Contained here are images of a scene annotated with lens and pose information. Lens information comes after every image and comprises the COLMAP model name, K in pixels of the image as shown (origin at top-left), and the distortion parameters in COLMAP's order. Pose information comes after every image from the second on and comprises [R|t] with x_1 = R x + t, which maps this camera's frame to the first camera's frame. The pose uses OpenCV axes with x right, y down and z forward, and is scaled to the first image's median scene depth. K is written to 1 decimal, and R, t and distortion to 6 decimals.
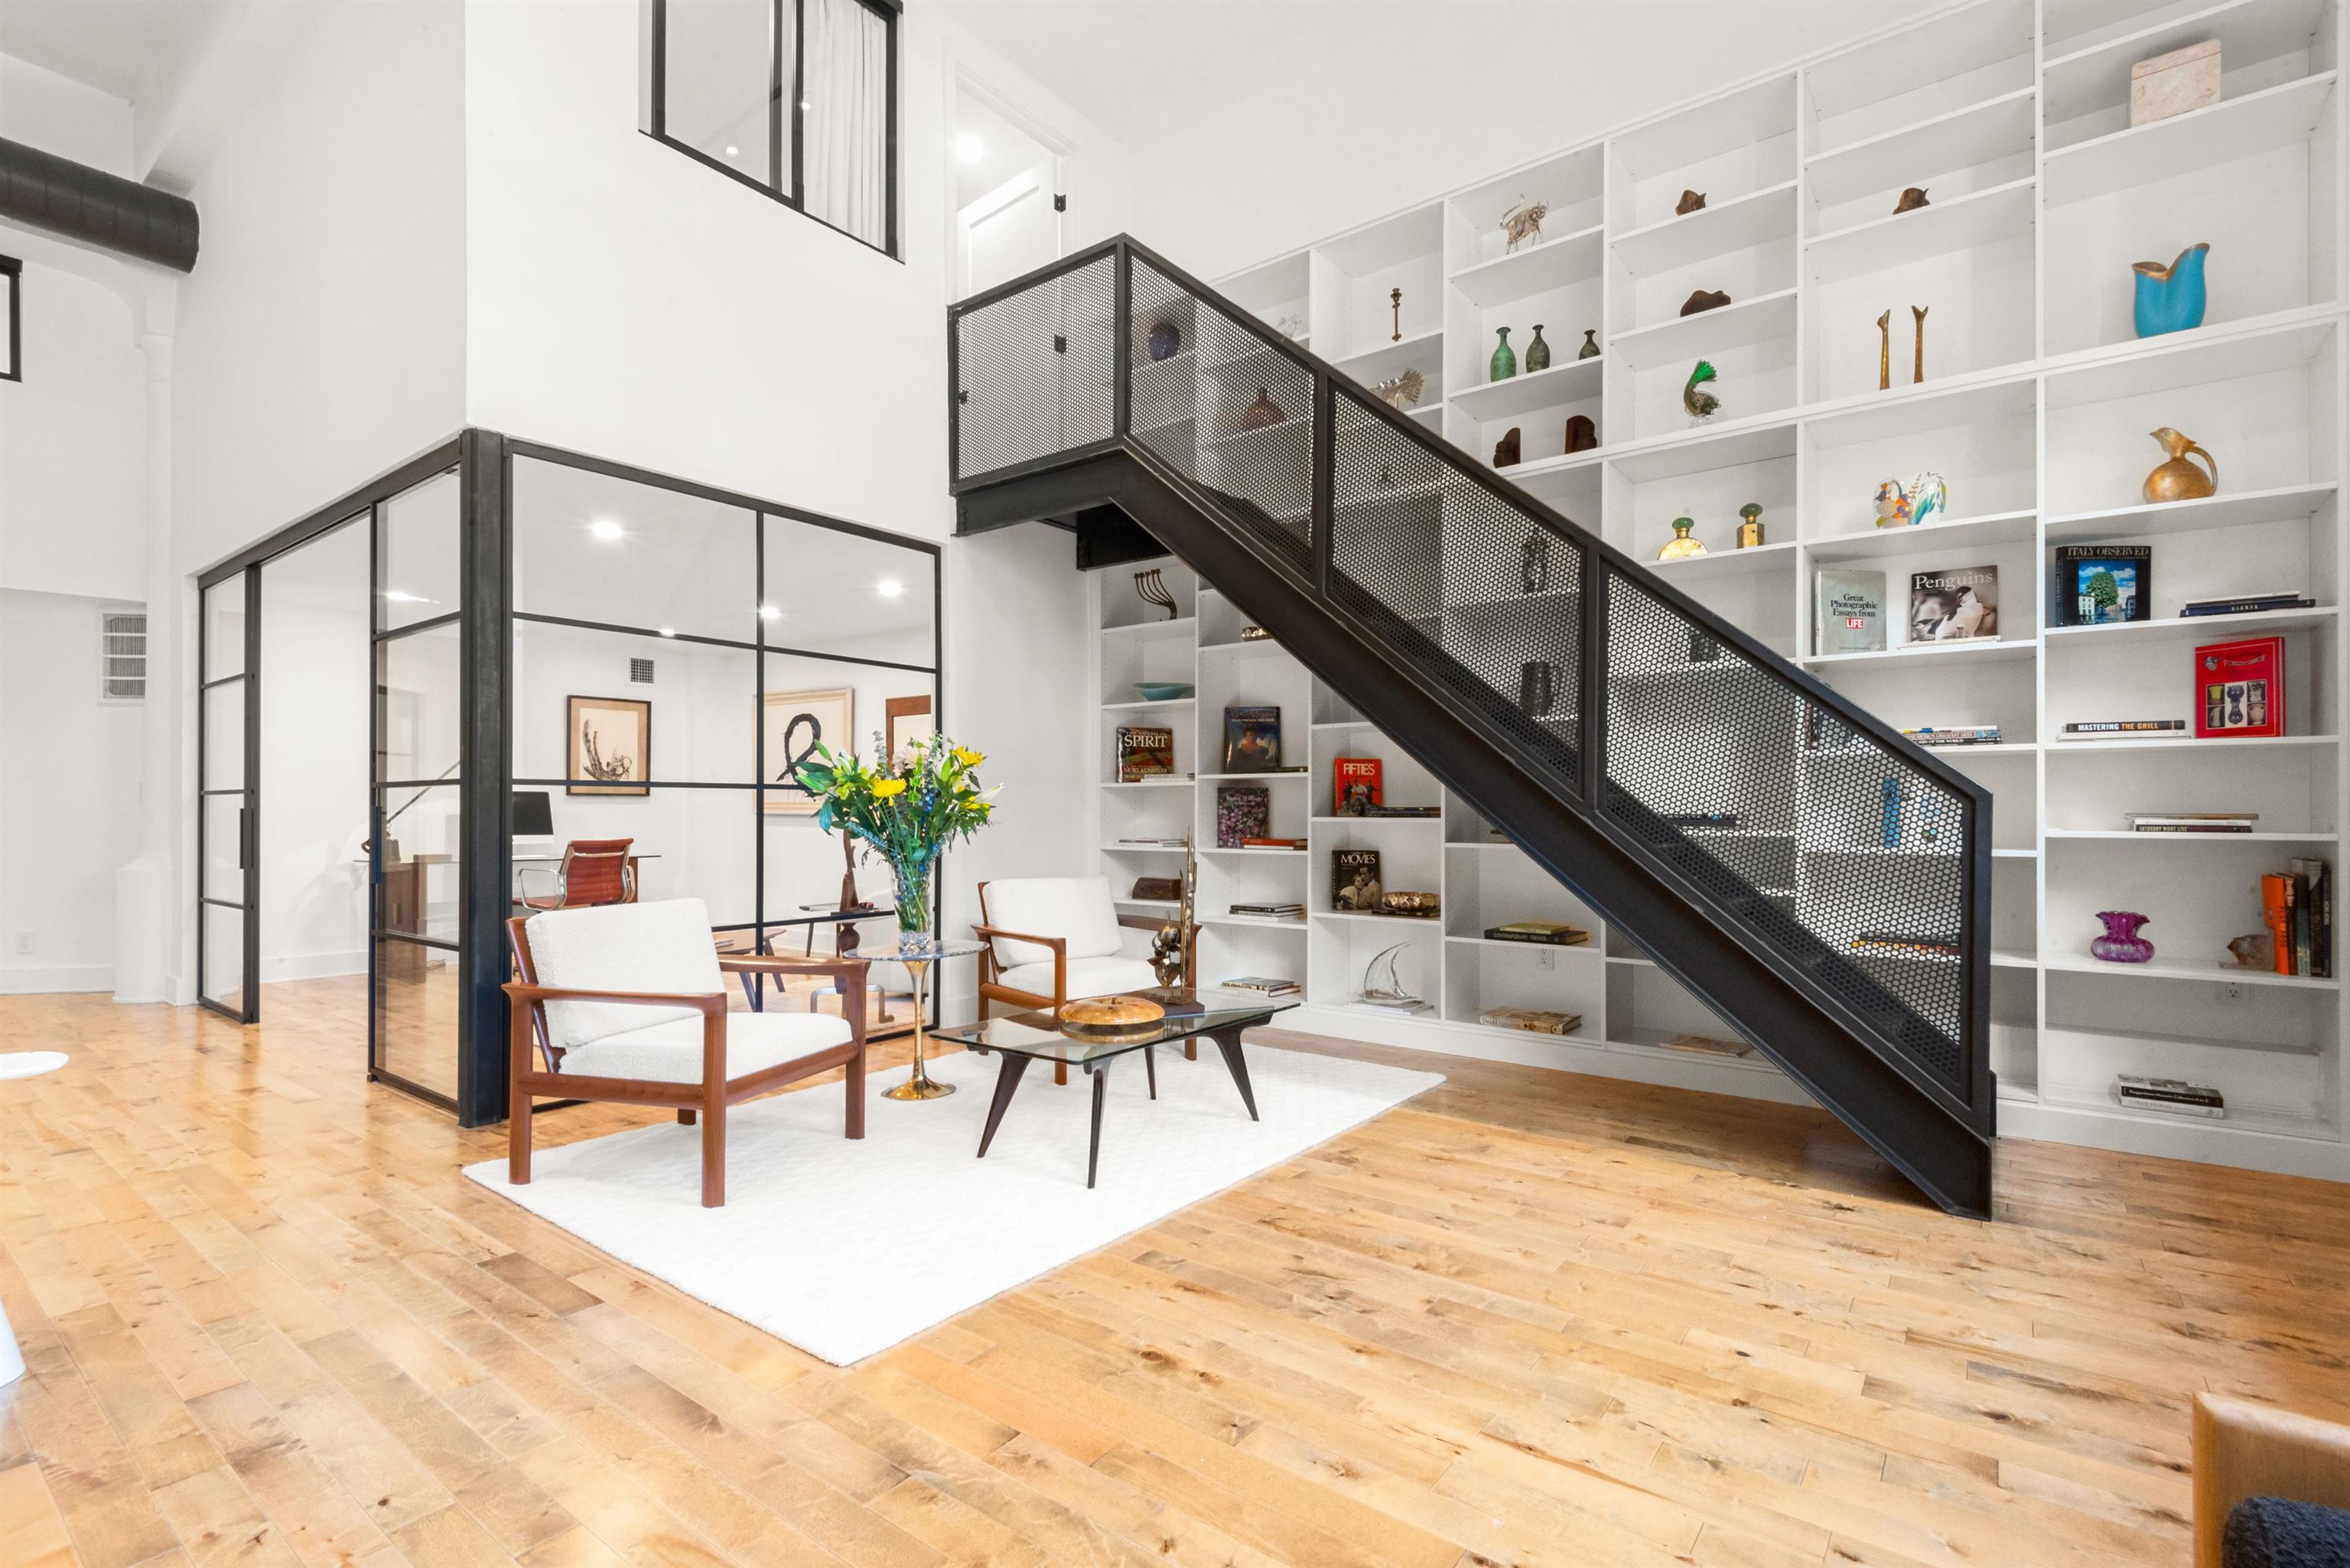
lens RADIAL K [[1071.4, 0, 1184.5], [0, 1071.4, 813.4], [0, 0, 1]] dist [0.028420, -0.016015]
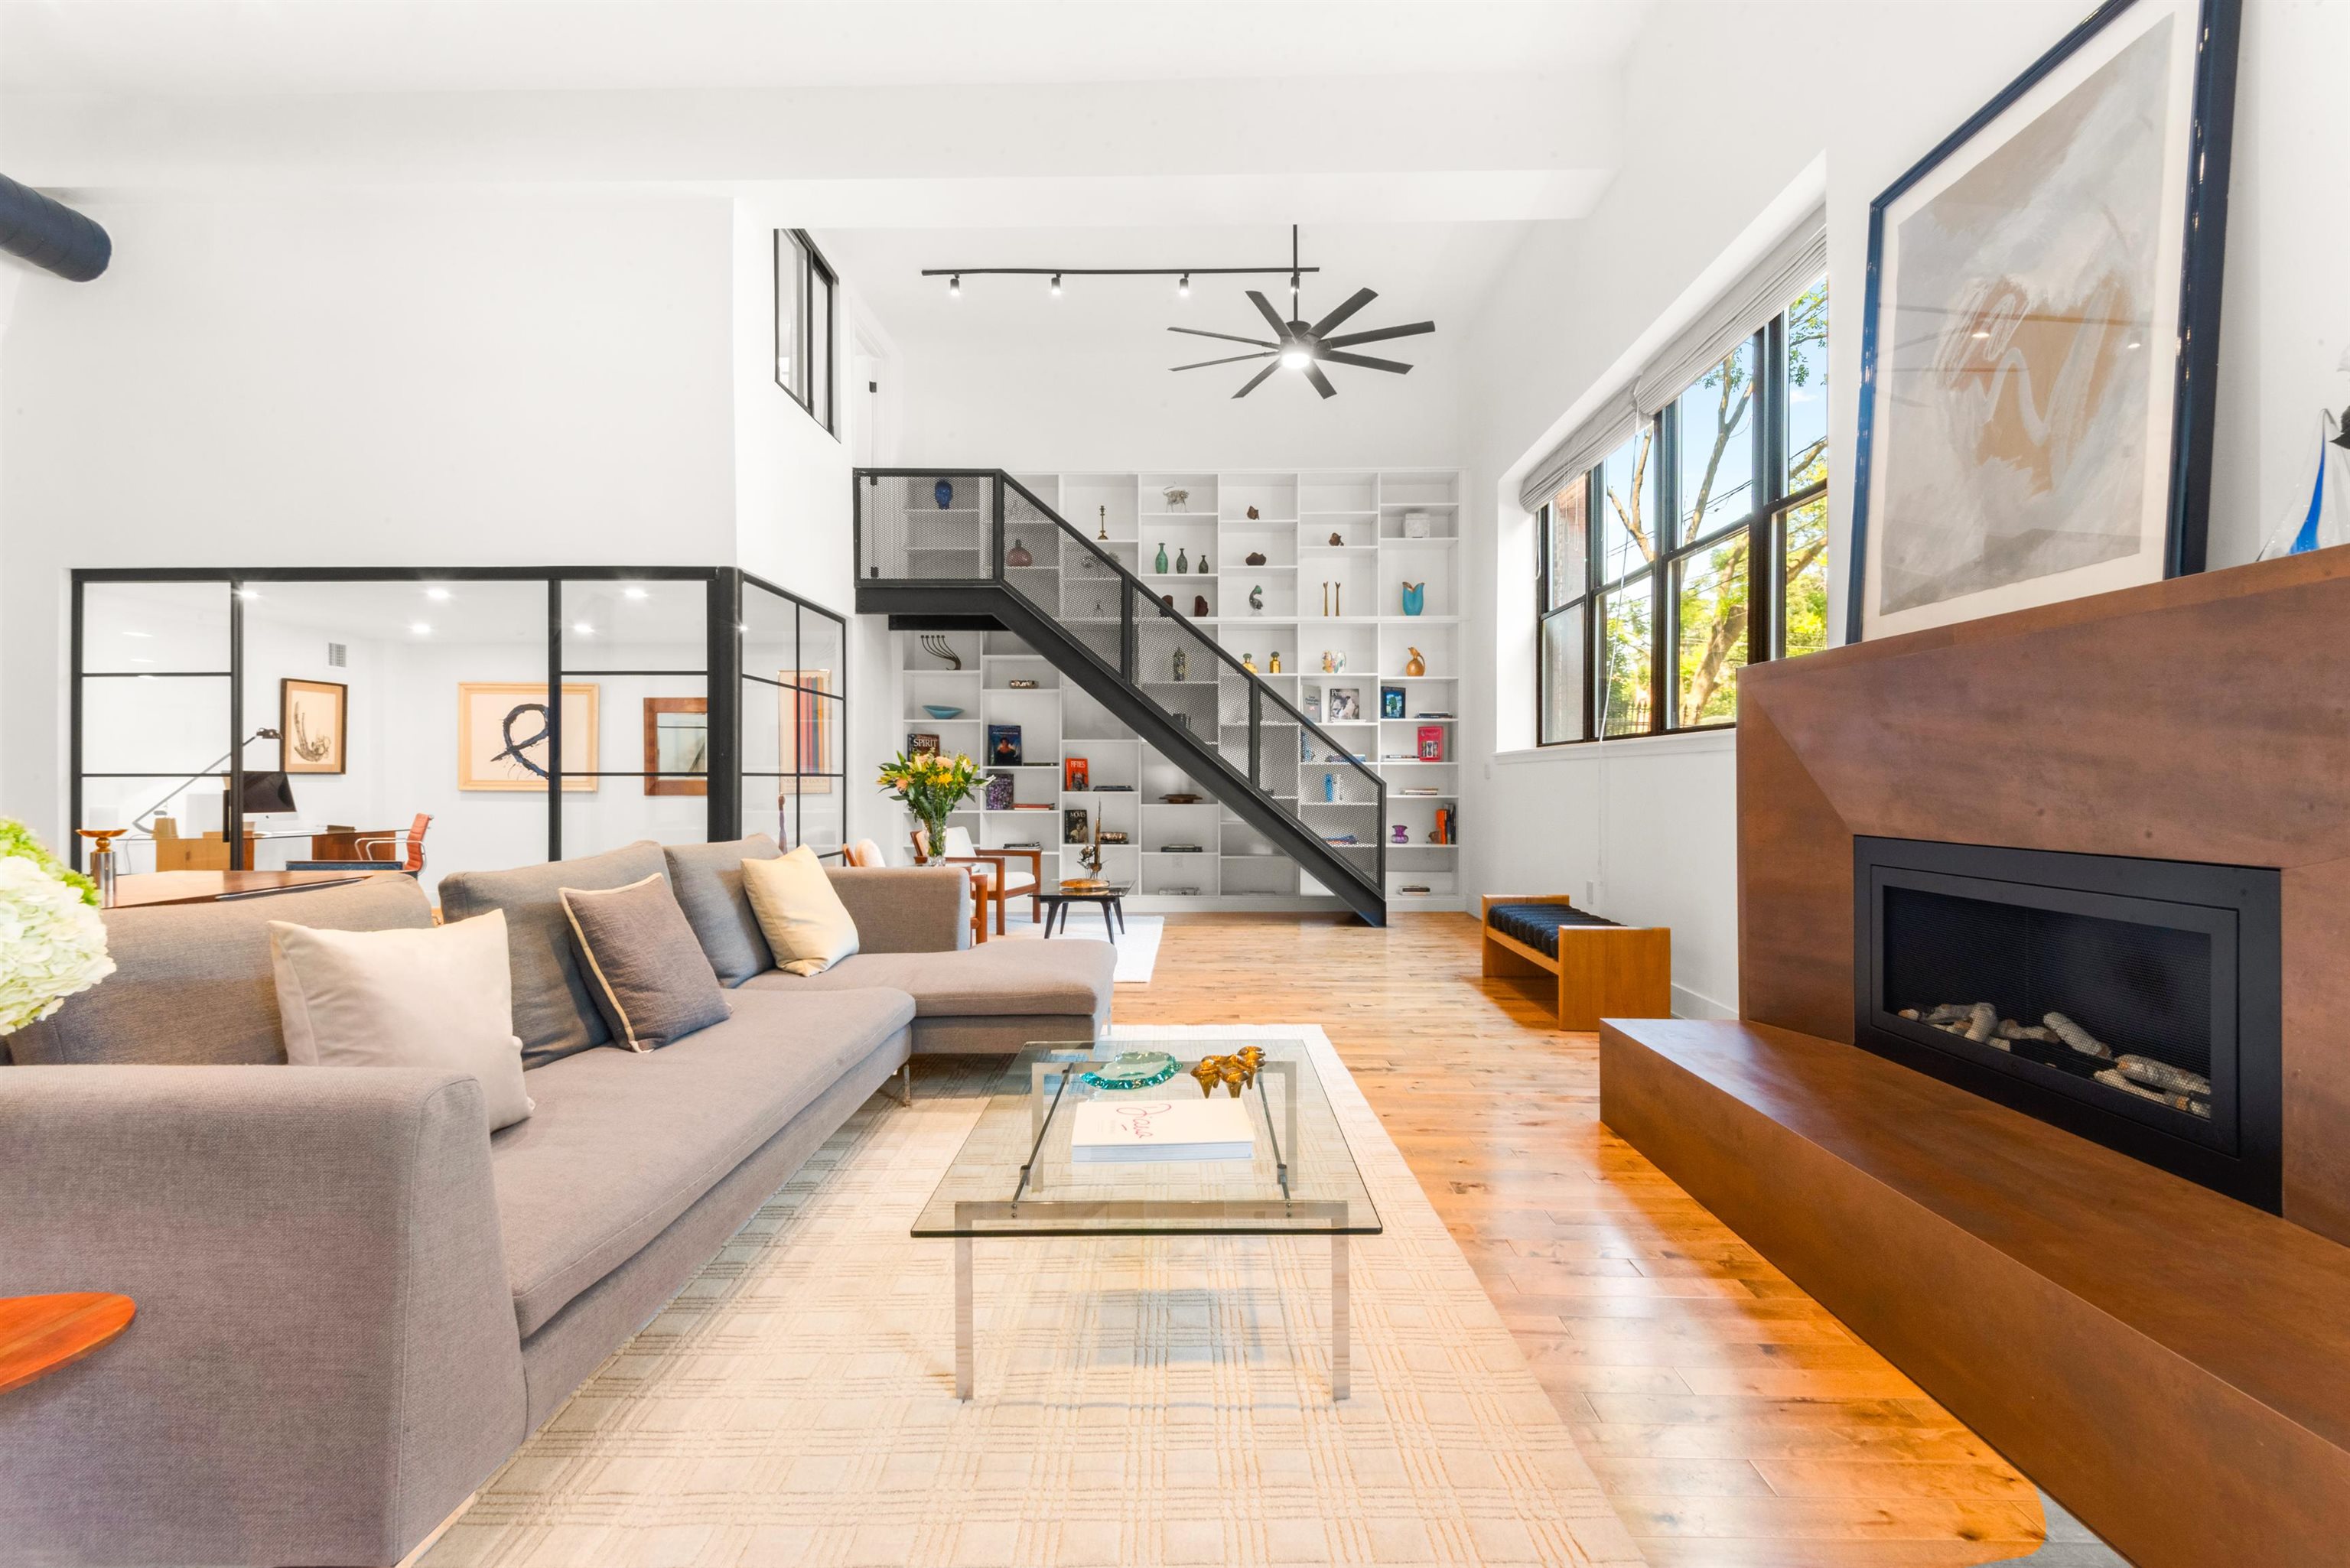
lens RADIAL K [[1071.4, 0, 1181.9], [0, 1071.4, 776.9], [0, 0, 1]] dist [0.028420, -0.016015]
pose [[0.807018, 0.002439, 0.590522, -0.935607], [0.002096, 0.999973, -0.006996, -0.009601], [-0.590523, 0.006883, 0.806991, -0.675731]]
